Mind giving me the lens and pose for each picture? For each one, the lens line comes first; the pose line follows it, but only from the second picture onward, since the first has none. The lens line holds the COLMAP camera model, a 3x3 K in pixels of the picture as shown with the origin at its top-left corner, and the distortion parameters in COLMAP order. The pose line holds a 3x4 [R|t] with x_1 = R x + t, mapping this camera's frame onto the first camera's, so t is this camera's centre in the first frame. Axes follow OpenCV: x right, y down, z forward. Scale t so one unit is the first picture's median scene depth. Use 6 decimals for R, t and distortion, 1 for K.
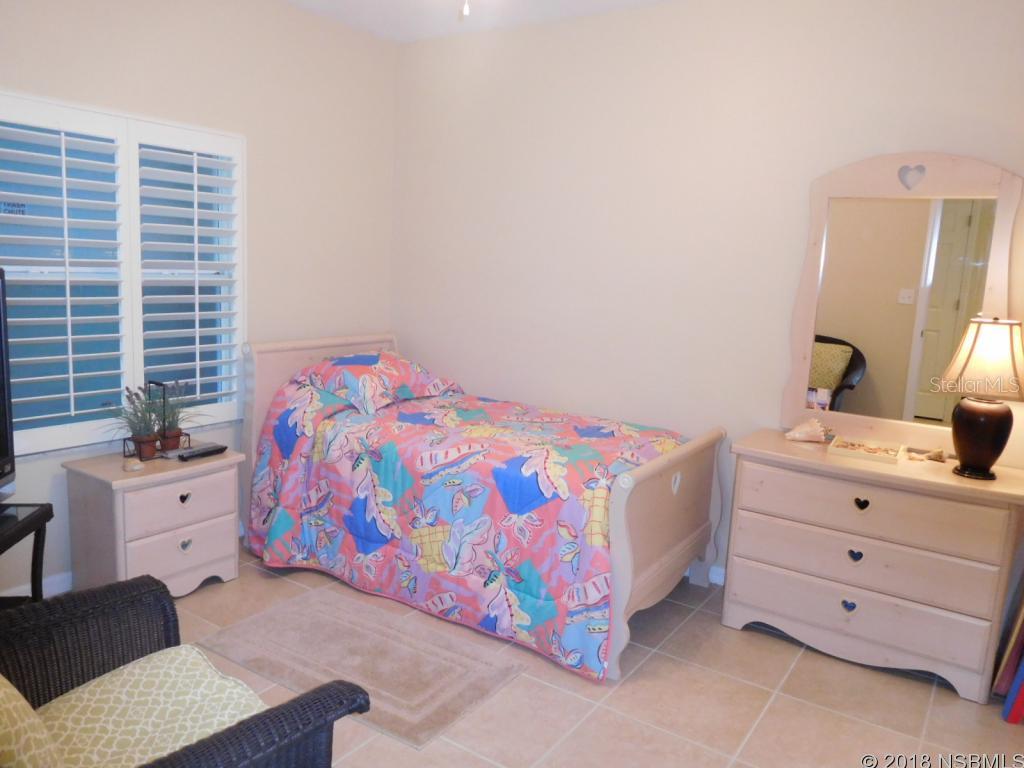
lens RADIAL K [[767.4, 0, 512.0], [0, 767.4, 384.0], [0, 0, 1]] dist [-0.013864, -0.000521]
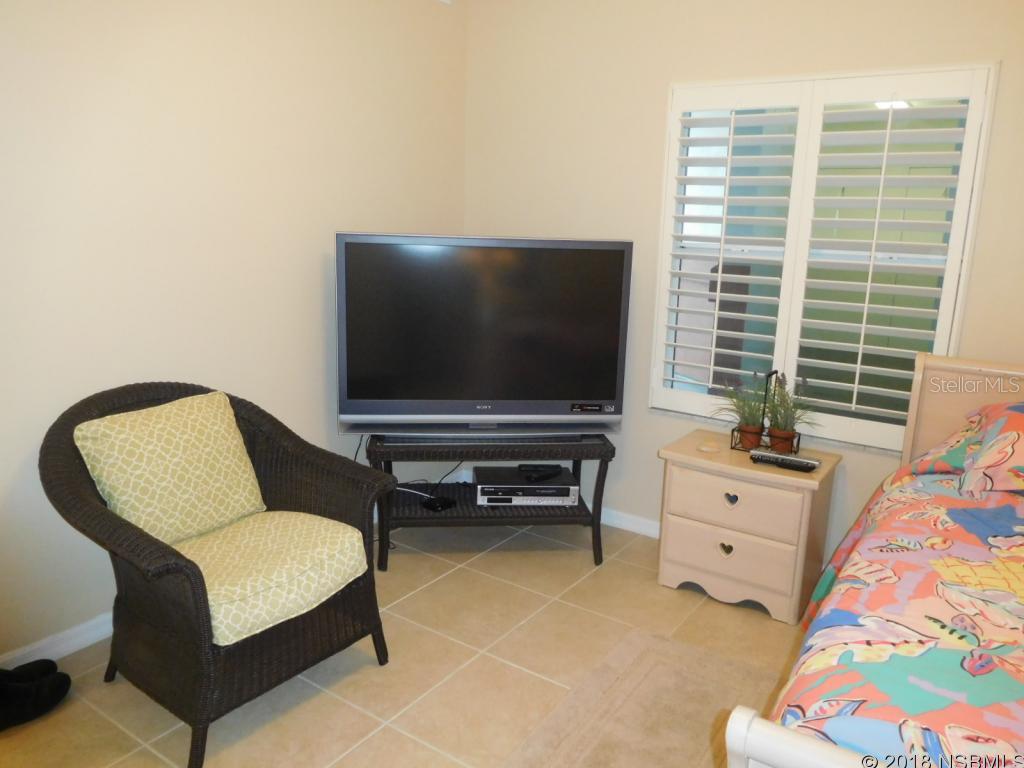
lens RADIAL K [[767.4, 0, 512.0], [0, 767.4, 384.0], [0, 0, 1]] dist [-0.013864, -0.000521]
pose [[-0.016234, 0.168036, -0.985647, 0.428739], [-0.180983, 0.969000, 0.168178, -0.084482], [0.983352, 0.181115, 0.014681, 0.672591]]
